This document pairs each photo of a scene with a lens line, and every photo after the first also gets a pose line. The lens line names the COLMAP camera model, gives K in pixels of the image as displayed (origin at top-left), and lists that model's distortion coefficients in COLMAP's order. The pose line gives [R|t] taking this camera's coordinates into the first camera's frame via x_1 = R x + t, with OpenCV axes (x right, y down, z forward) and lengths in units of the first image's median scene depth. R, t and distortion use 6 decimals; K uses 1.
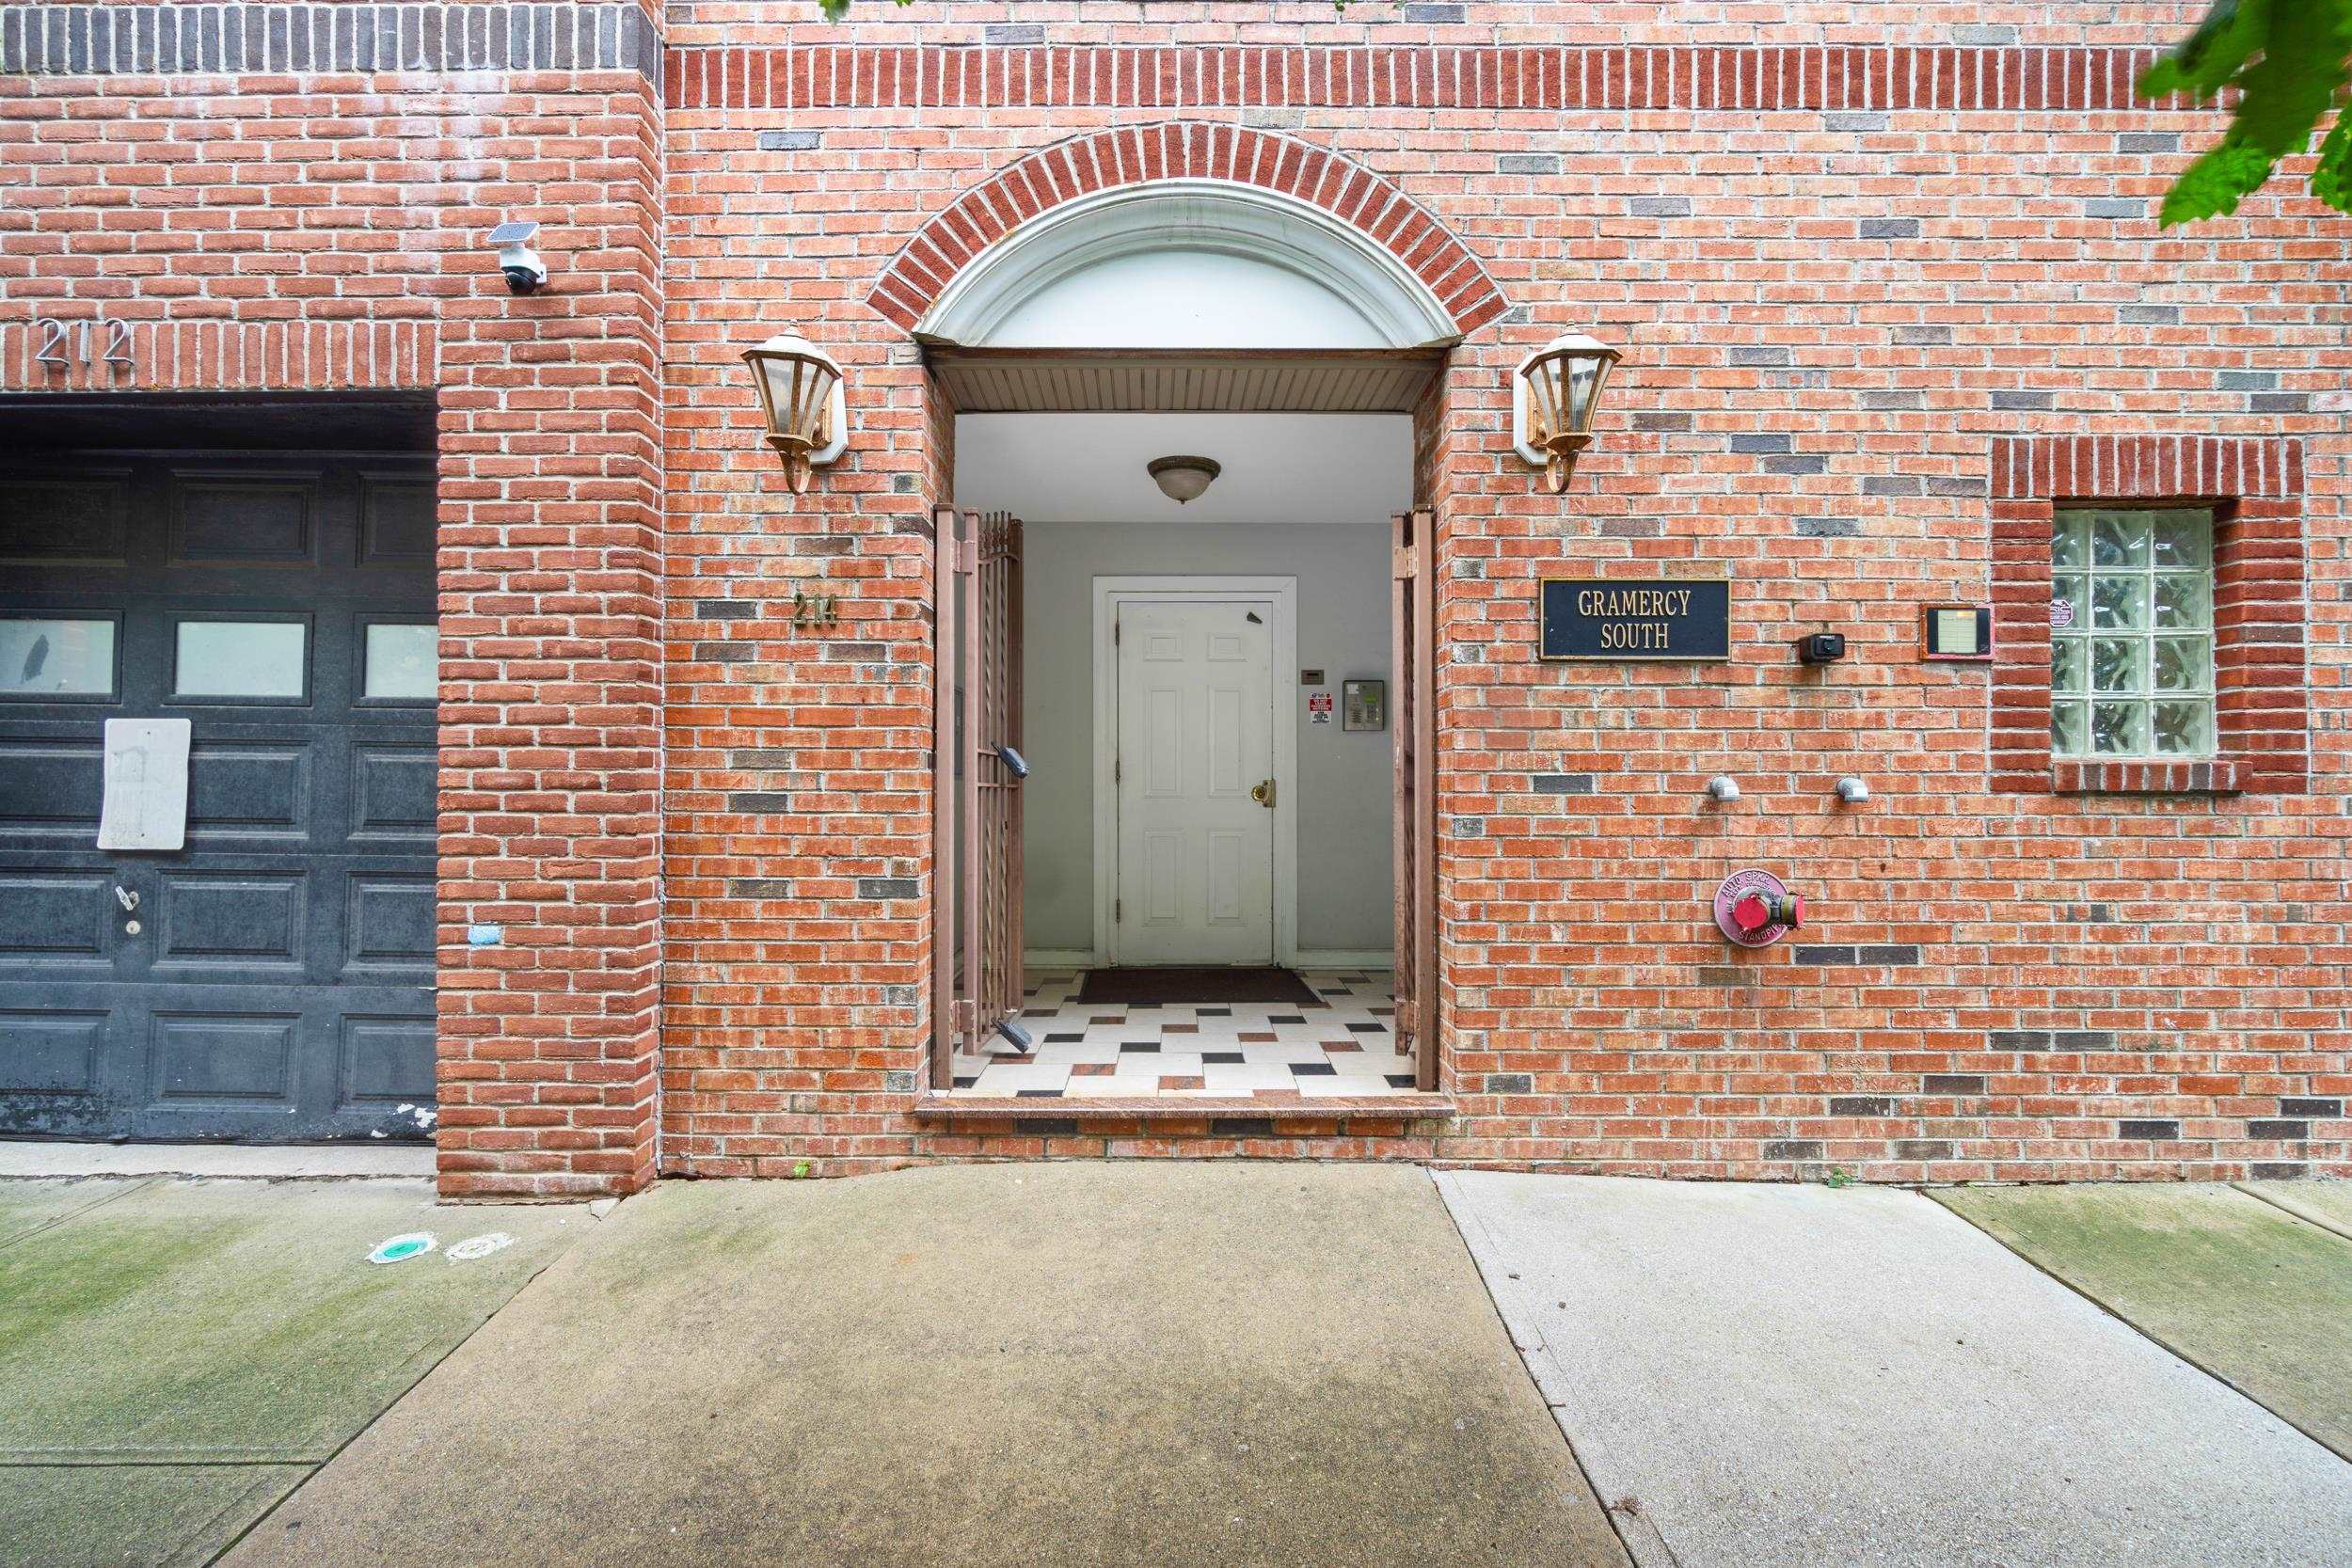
lens RADIAL K [[1016.4, 0, 1169.0], [0, 1016.4, 775.4], [0, 0, 1]] dist [-0.009109, 0.001897]
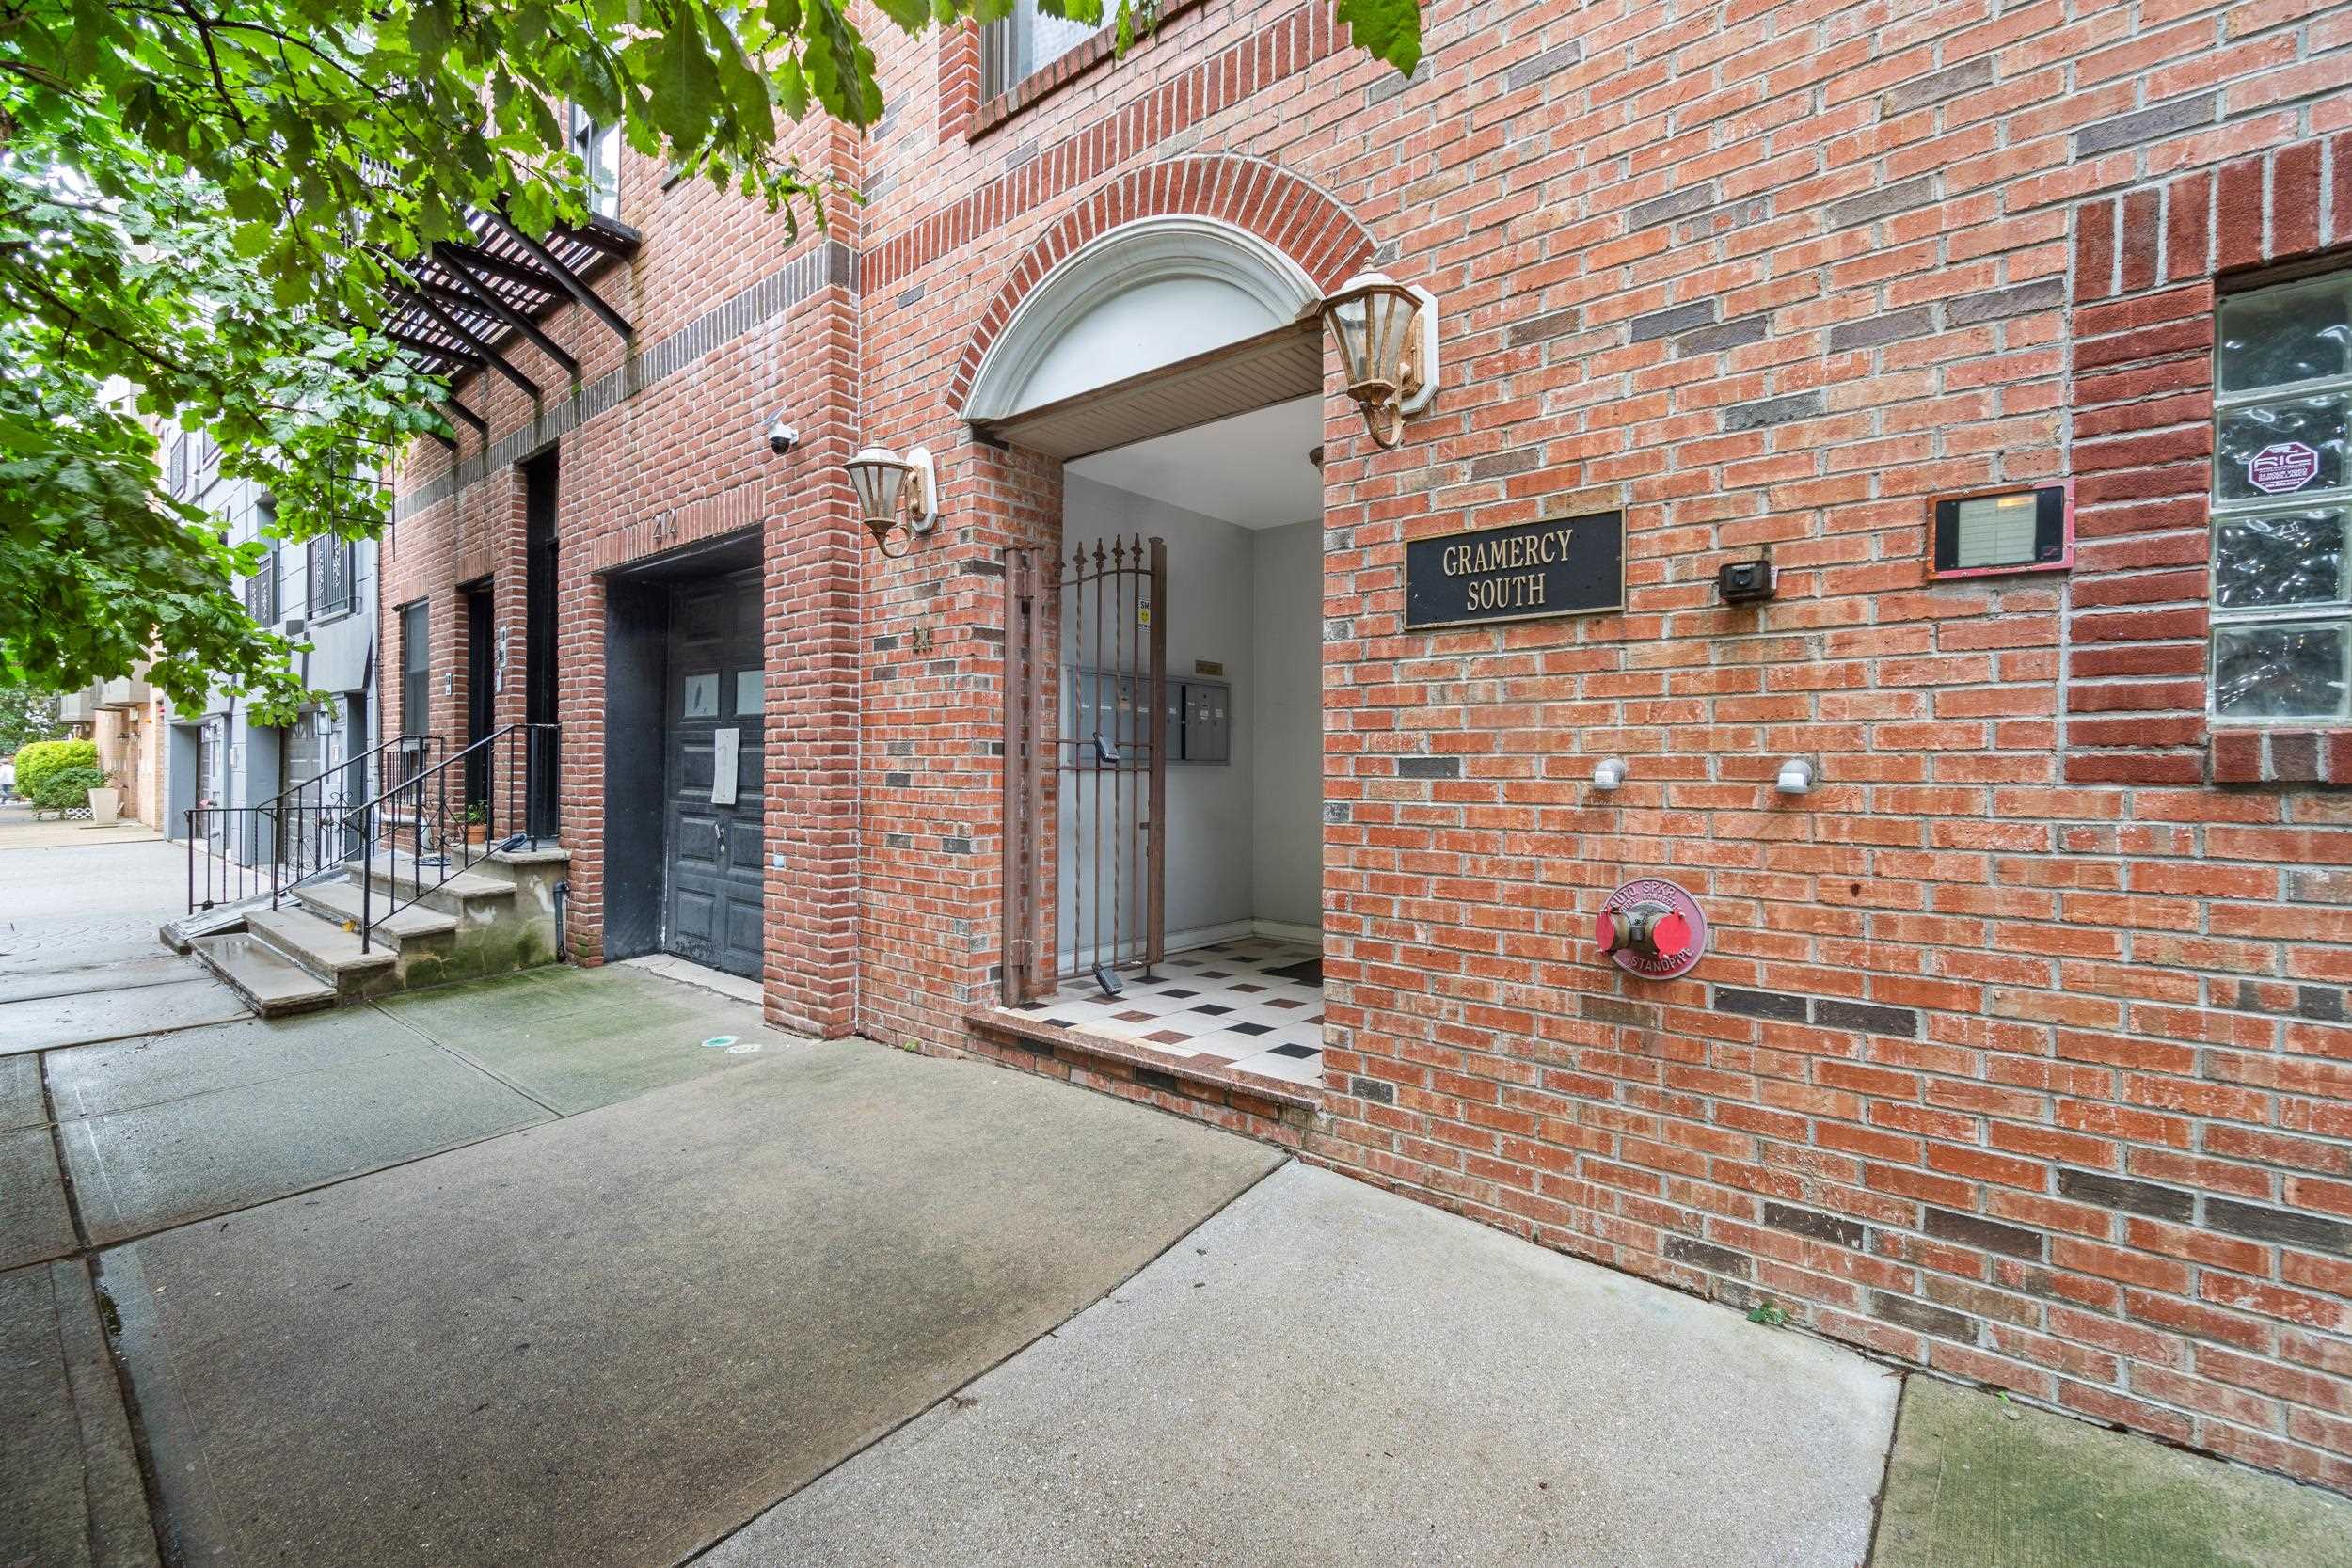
lens RADIAL K [[1016.4, 0, 1157.9], [0, 1016.4, 779.2], [0, 0, 1]] dist [-0.009109, 0.001897]
pose [[0.762817, 0.009733, -0.646542, 0.786650], [-0.002434, 0.999923, 0.012181, 0.008396], [0.646610, -0.007718, 0.762781, 0.166546]]
